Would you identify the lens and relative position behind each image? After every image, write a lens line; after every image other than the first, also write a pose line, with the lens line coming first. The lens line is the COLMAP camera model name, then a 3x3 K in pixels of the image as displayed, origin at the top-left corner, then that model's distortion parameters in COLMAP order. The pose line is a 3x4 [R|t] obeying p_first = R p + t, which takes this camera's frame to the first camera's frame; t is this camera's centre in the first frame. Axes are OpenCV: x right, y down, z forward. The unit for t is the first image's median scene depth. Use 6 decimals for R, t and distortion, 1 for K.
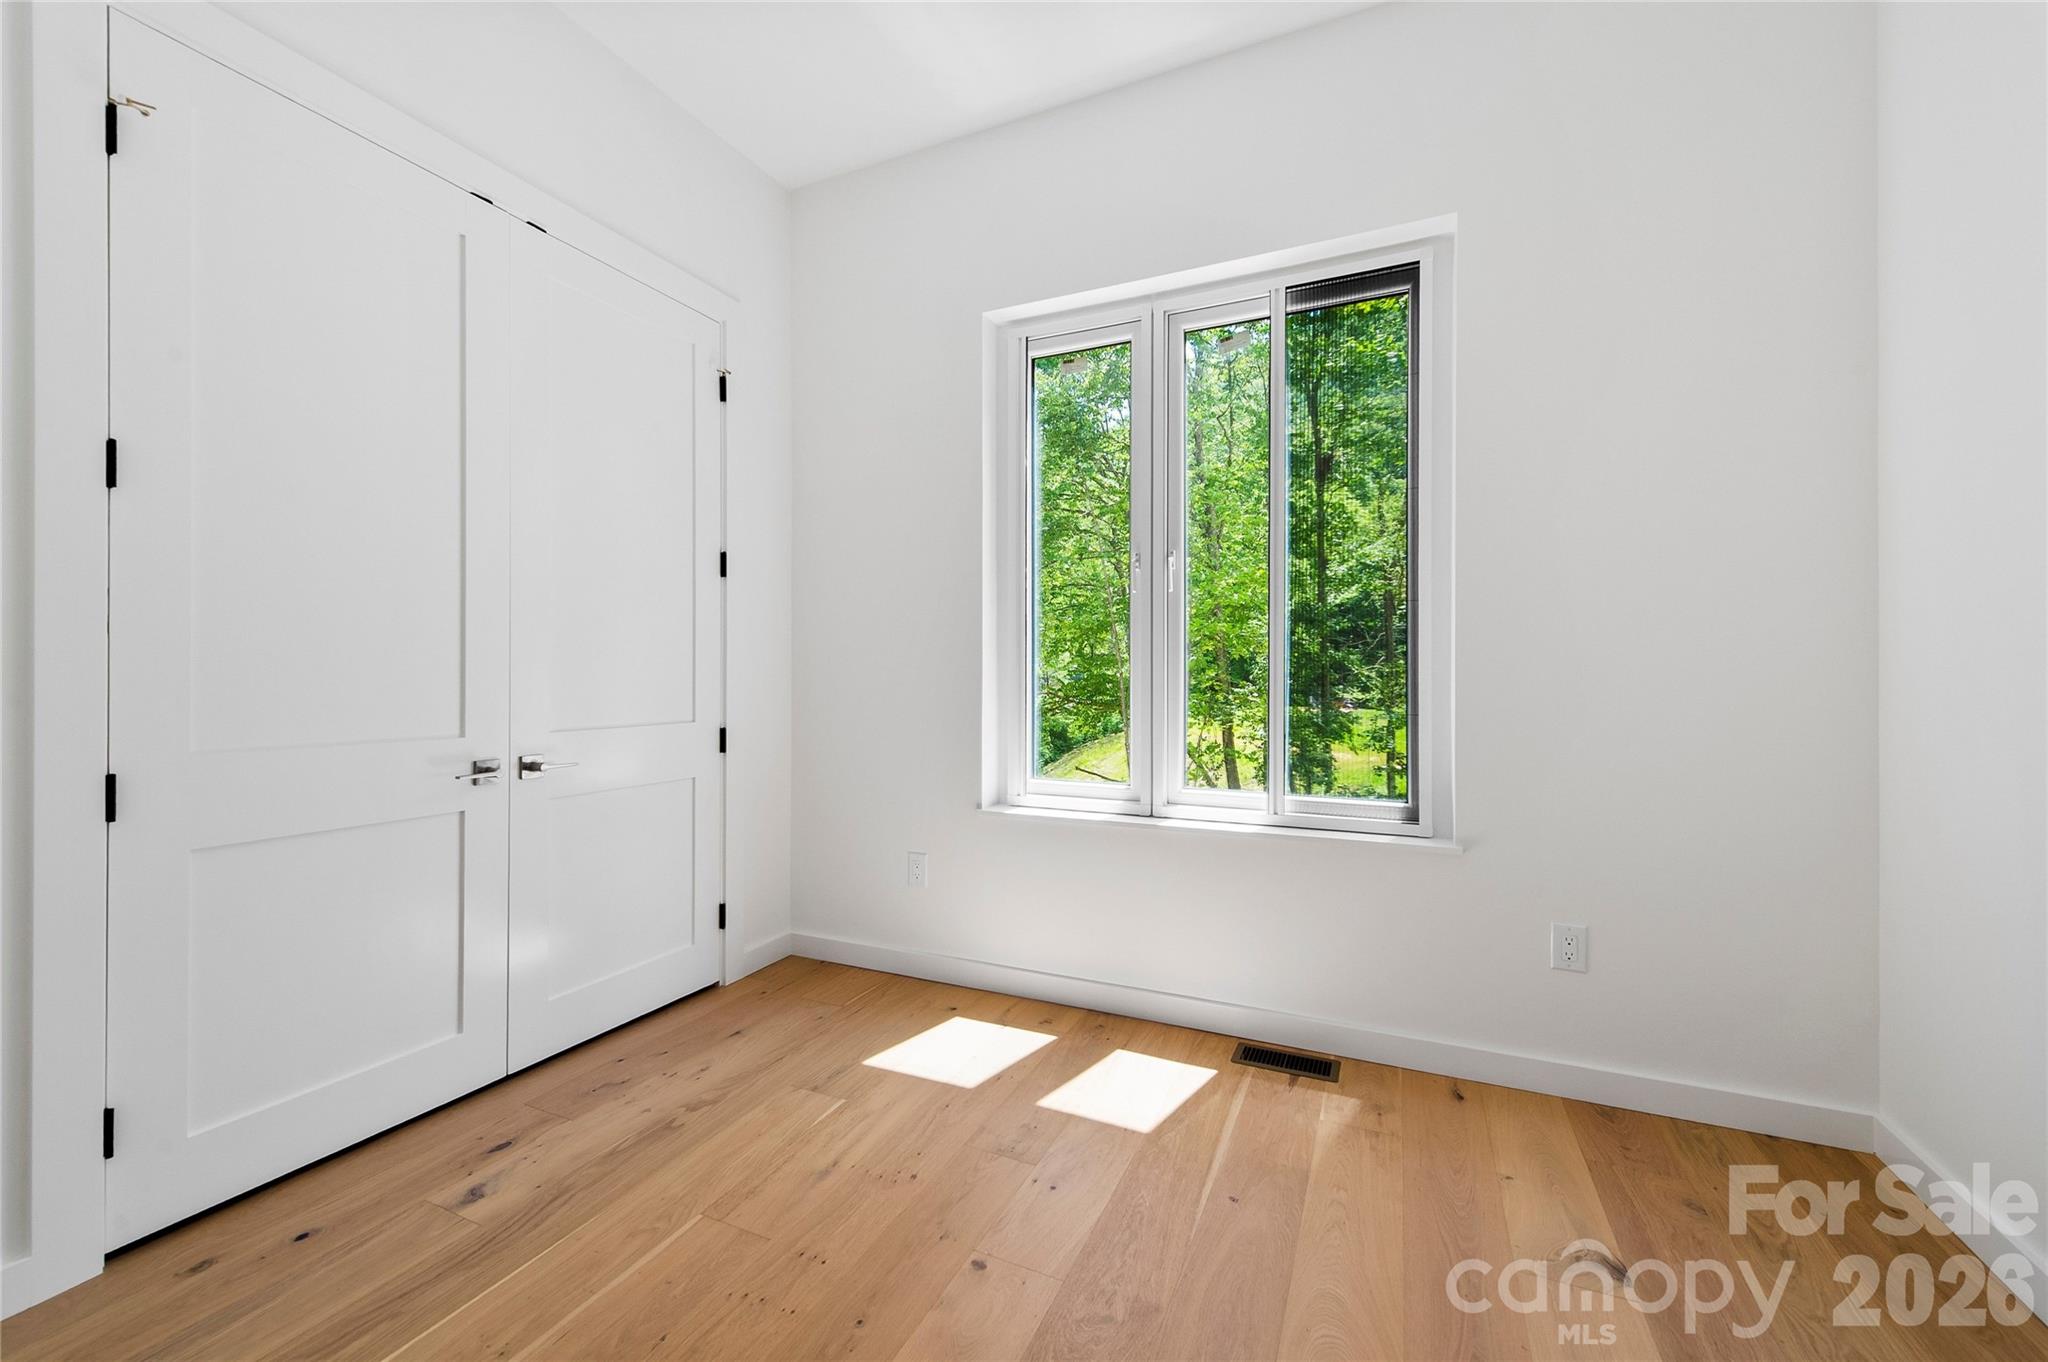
lens RADIAL K [[848.8, 0, 1021.5], [0, 848.8, 670.0], [0, 0, 1]] dist [0.014319, -0.004516]
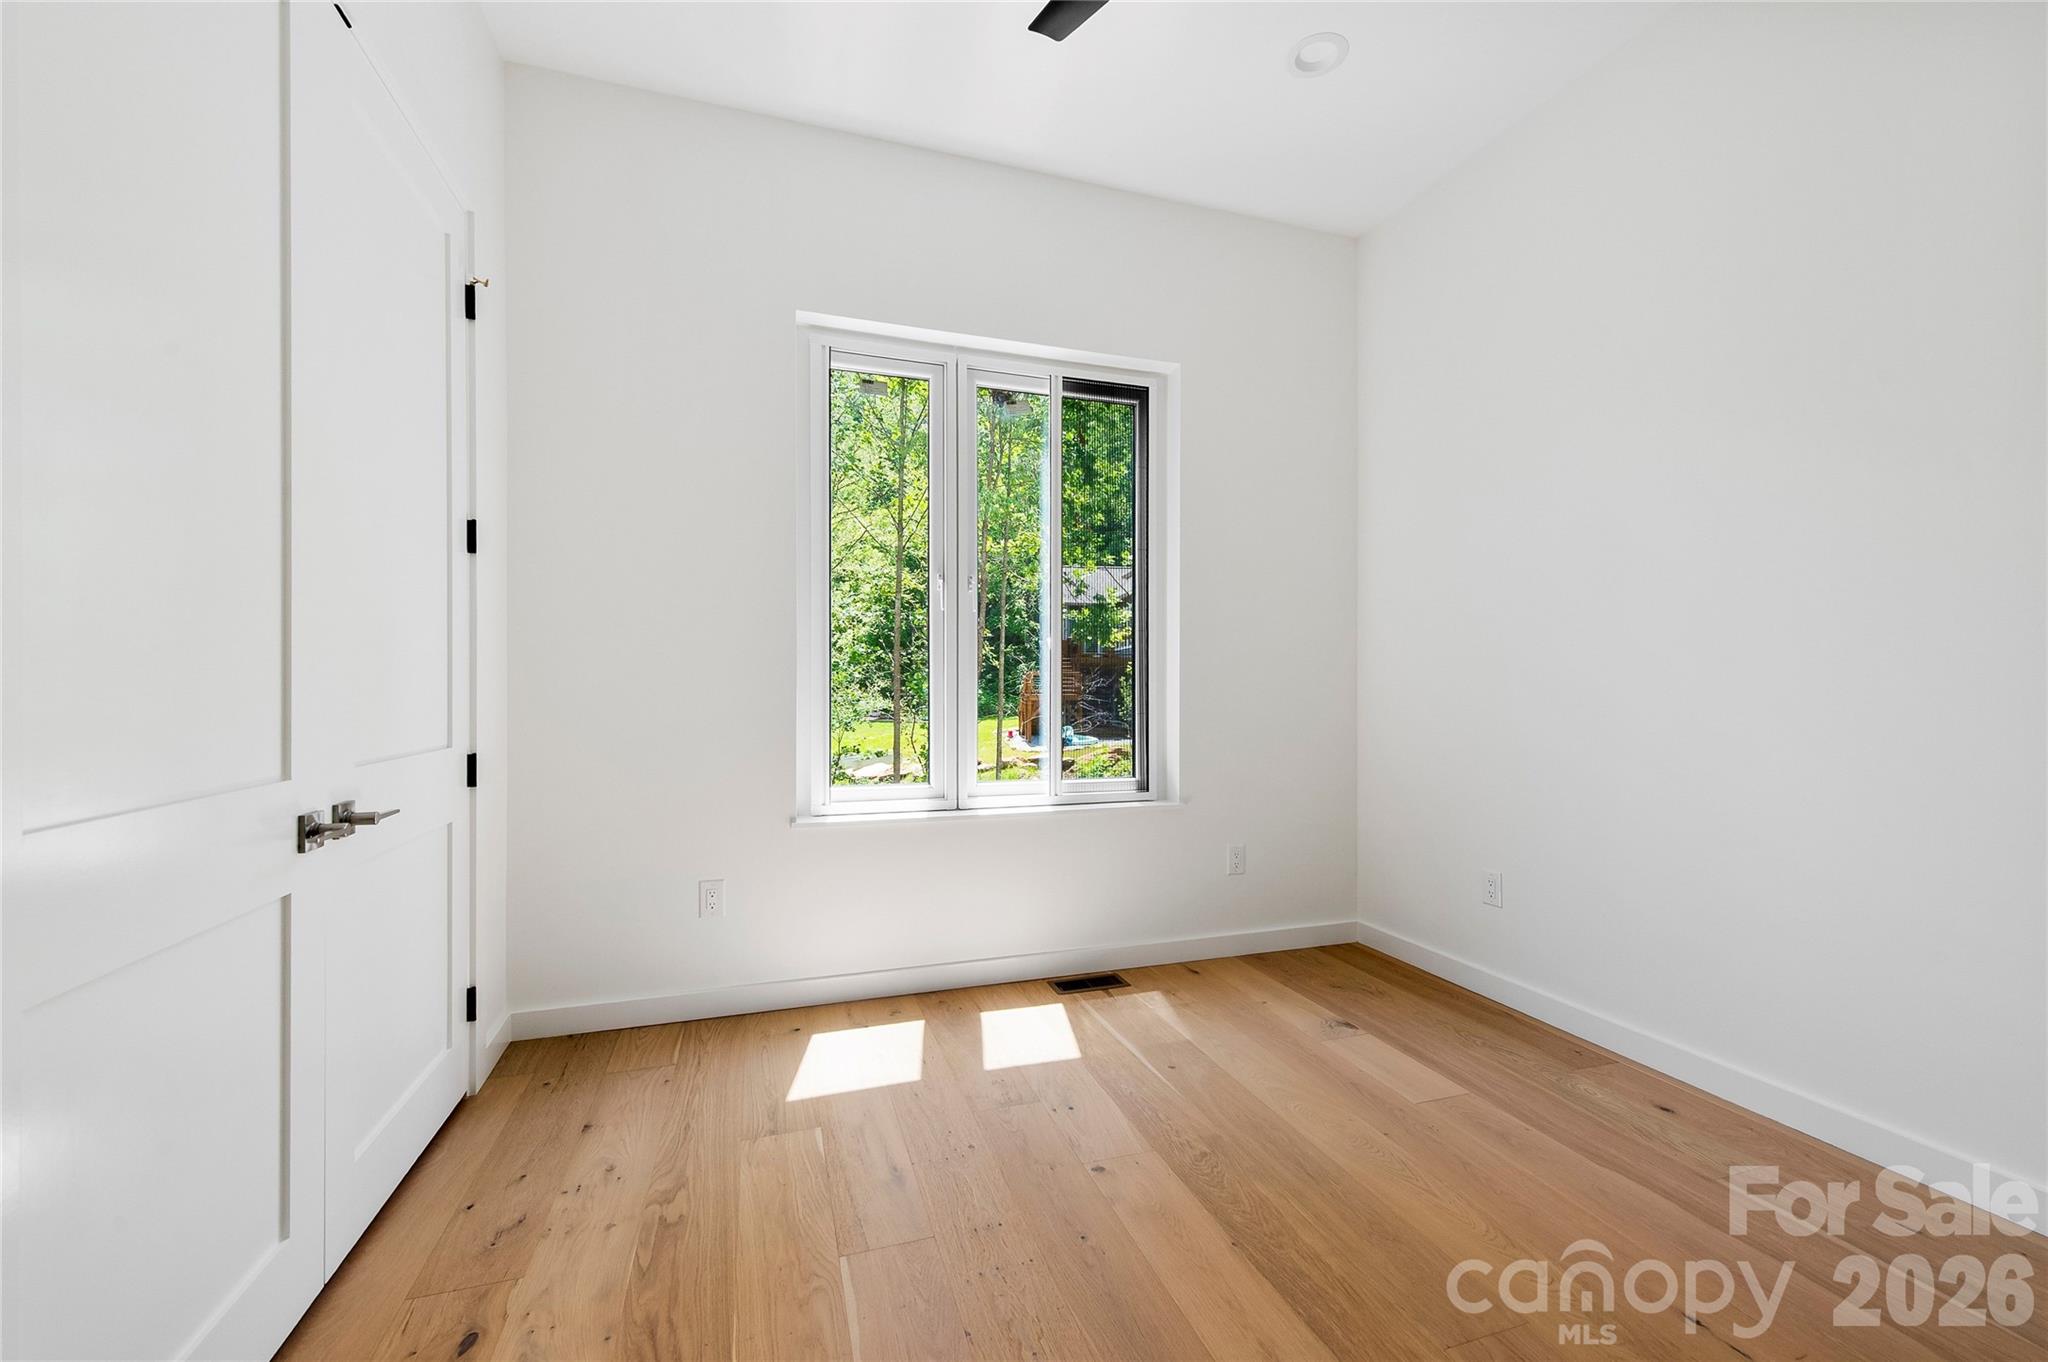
lens RADIAL K [[848.8, 0, 1057.5], [0, 848.8, 682.8], [0, 0, 1]] dist [0.014319, -0.004516]
pose [[0.709473, 0.002825, 0.704727, -0.608651], [-0.004506, 0.999990, 0.000528, 0.003008], [-0.704718, -0.003550, 0.709478, 0.117715]]
